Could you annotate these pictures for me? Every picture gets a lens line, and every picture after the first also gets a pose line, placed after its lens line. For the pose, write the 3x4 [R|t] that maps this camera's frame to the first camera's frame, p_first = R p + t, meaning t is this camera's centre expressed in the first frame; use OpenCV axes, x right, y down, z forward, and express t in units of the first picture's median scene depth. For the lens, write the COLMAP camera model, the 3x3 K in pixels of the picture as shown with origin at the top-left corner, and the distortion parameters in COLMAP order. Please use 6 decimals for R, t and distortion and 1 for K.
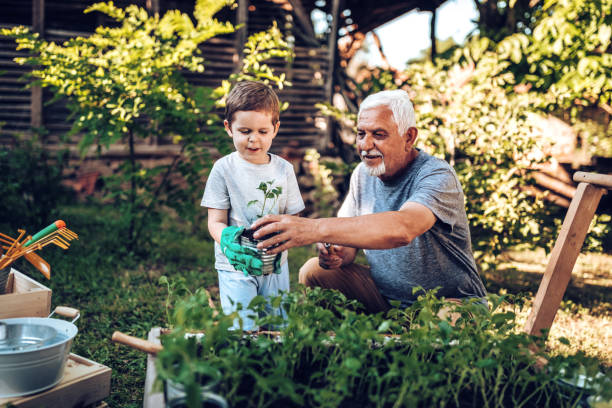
lens RADIAL K [[610.8, 0, 305.8], [0, 610.8, 209.5], [0, 0, 1]] dist [0.020910, 0.002962]
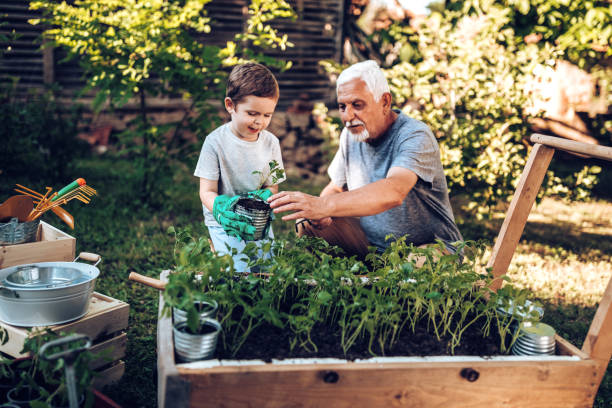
lens RADIAL K [[611.1, 0, 323.7], [0, 611.1, 204.9], [0, 0, 1]] dist [0.017661, 0.006936]
pose [[0.999983, -0.003874, 0.004424, 0.019714], [0.003539, 0.997302, 0.073319, -0.006093], [-0.004696, -0.073302, 0.997299, -0.060842]]
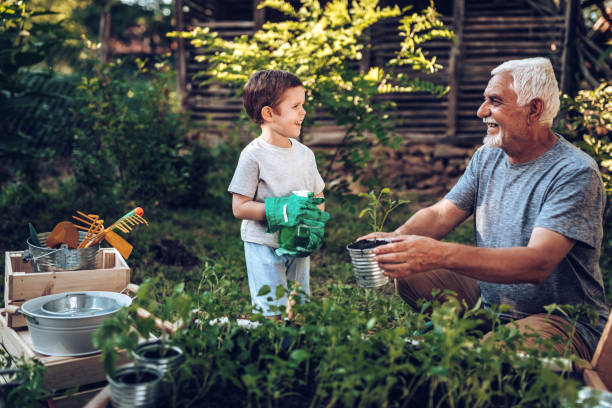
lens RADIAL K [[658.5, 0, 306.0], [0, 658.5, 188.0], [0, 0, 1]] dist [0.055393, 0.007997]
pose [[0.928548, 0.010622, -0.371061, 0.133409], [-0.017071, 0.999755, -0.014099, -0.002539], [0.370820, 0.019426, 0.928501, -0.006335]]
